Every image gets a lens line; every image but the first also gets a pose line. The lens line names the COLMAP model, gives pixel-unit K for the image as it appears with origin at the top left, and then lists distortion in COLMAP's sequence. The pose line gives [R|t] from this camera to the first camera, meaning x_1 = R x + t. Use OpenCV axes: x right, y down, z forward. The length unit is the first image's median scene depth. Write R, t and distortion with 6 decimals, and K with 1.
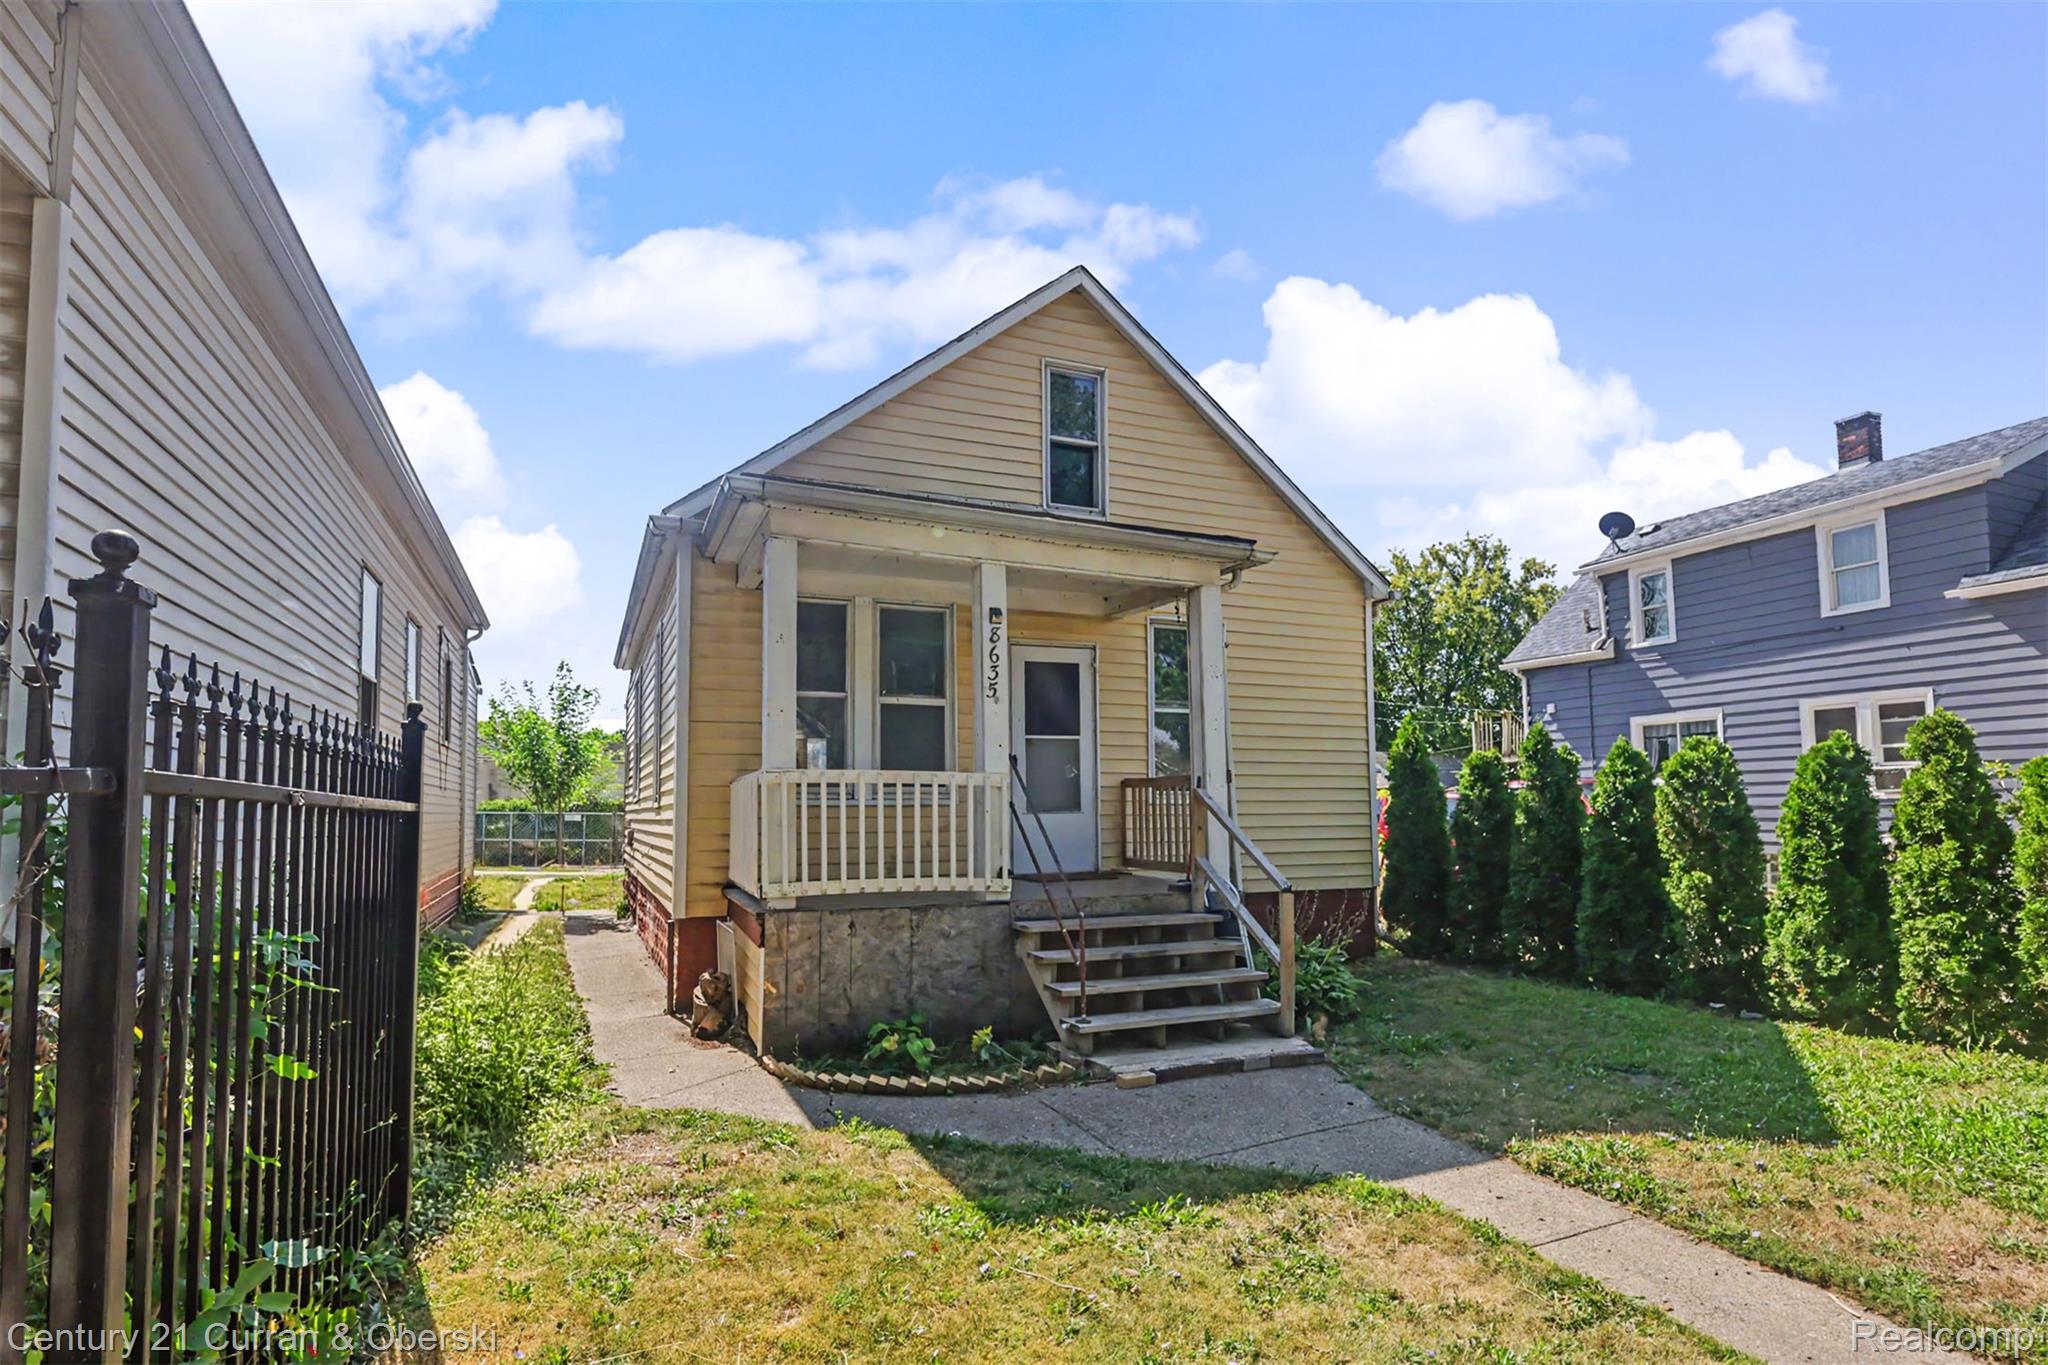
lens RADIAL K [[1023.5, 0, 1021.5], [0, 1023.5, 759.9], [0, 0, 1]] dist [0.001326, 0.000306]
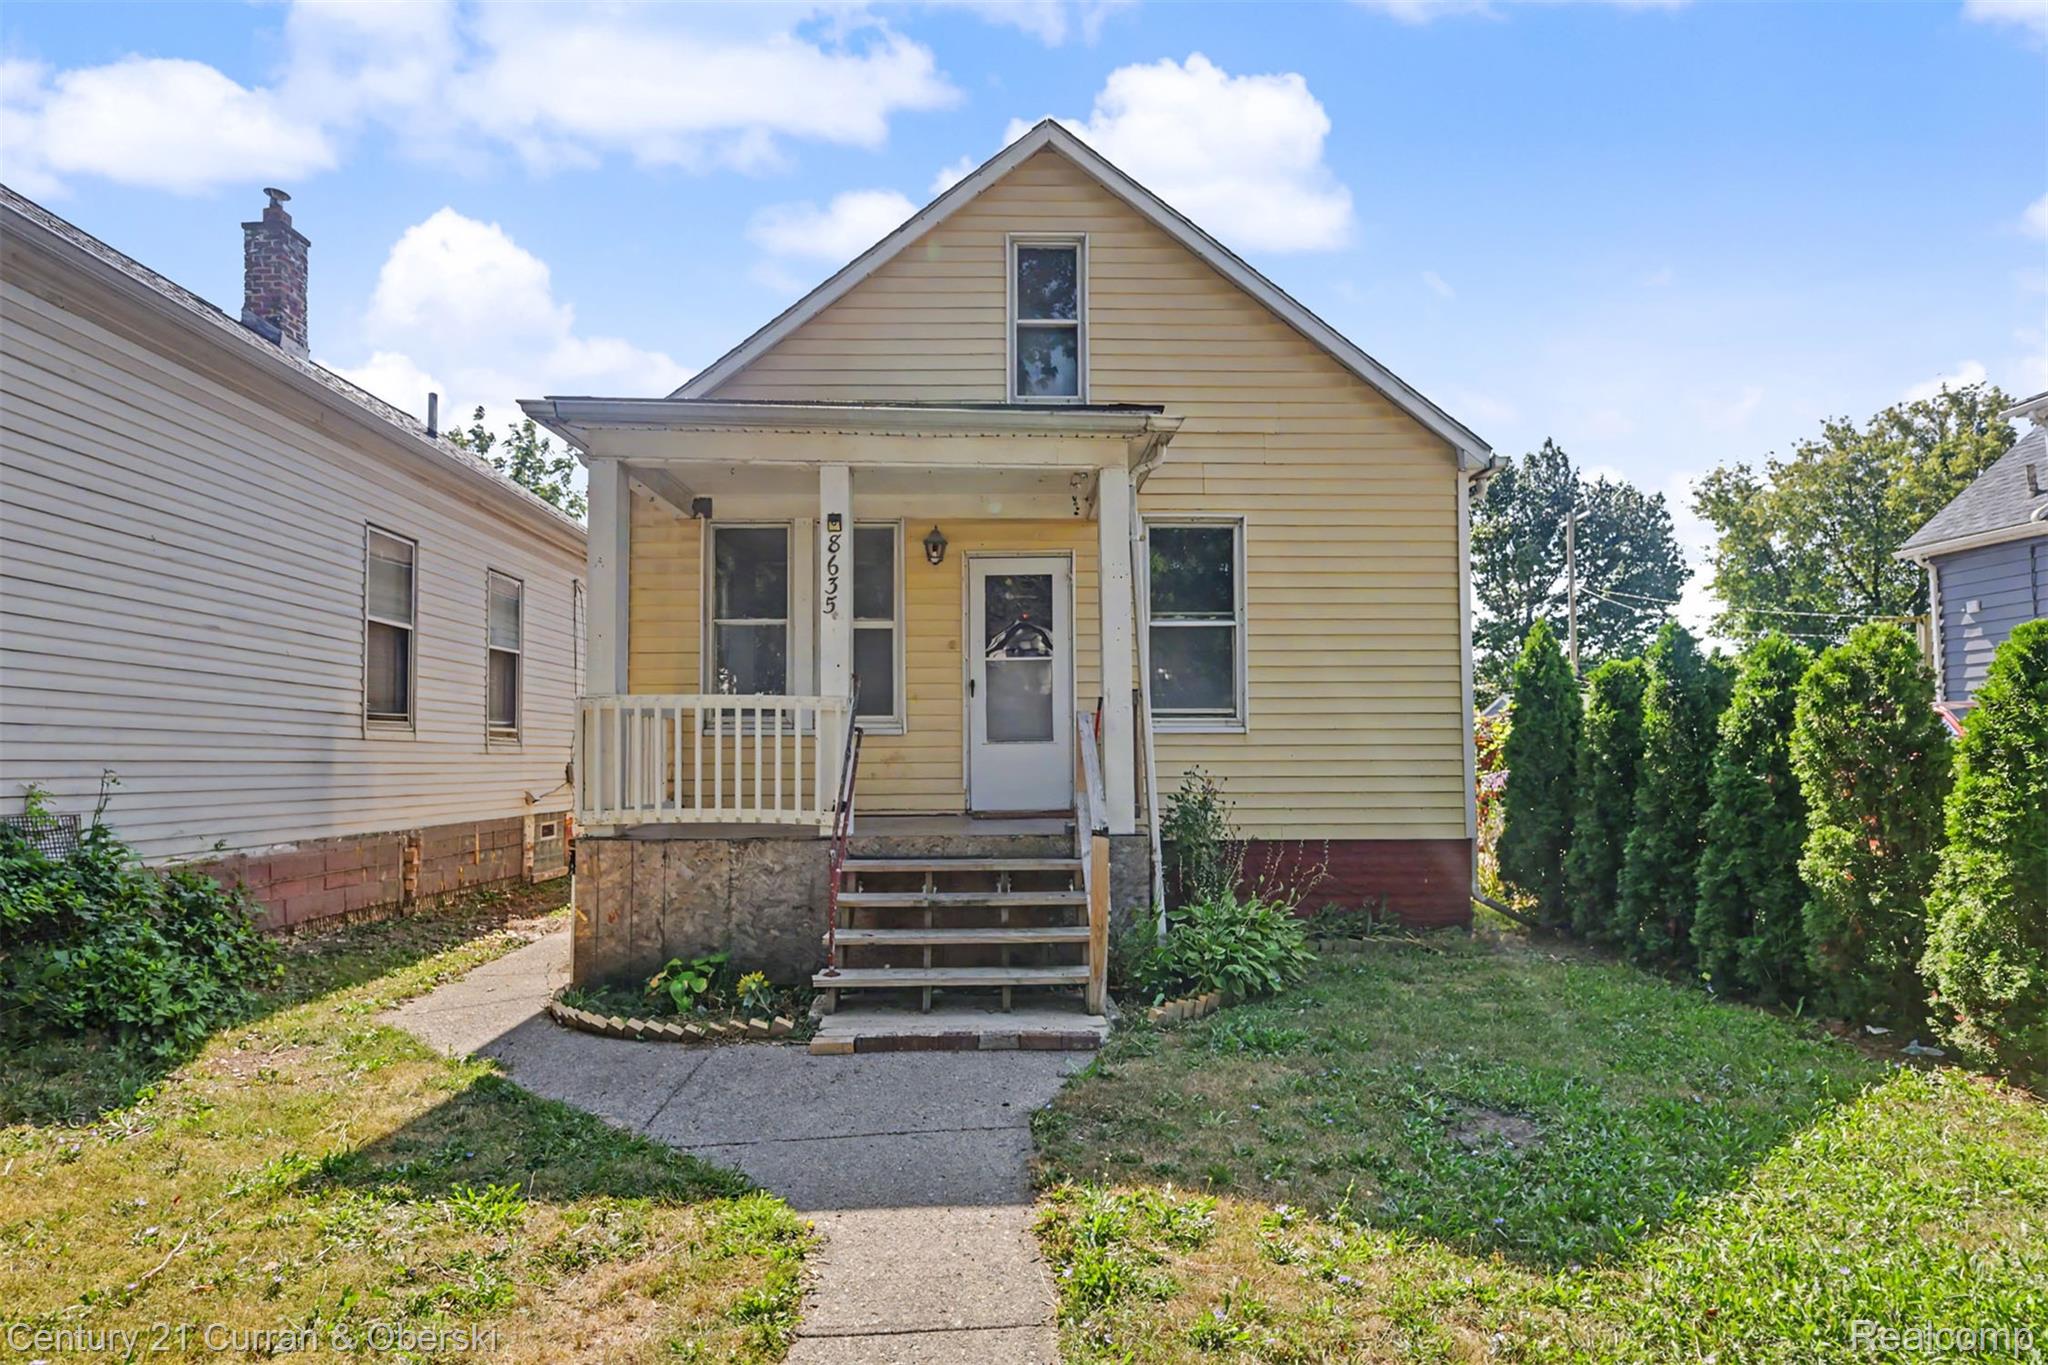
lens RADIAL K [[1025.0, 0, 1024.9], [0, 1025.0, 726.6], [0, 0, 1]] dist [-0.001071, -0.000172]
pose [[0.928258, -0.009545, -0.371813, 0.476990], [0.017722, 0.999670, 0.018579, 0.026524], [0.371514, -0.023835, 0.928122, 0.220601]]
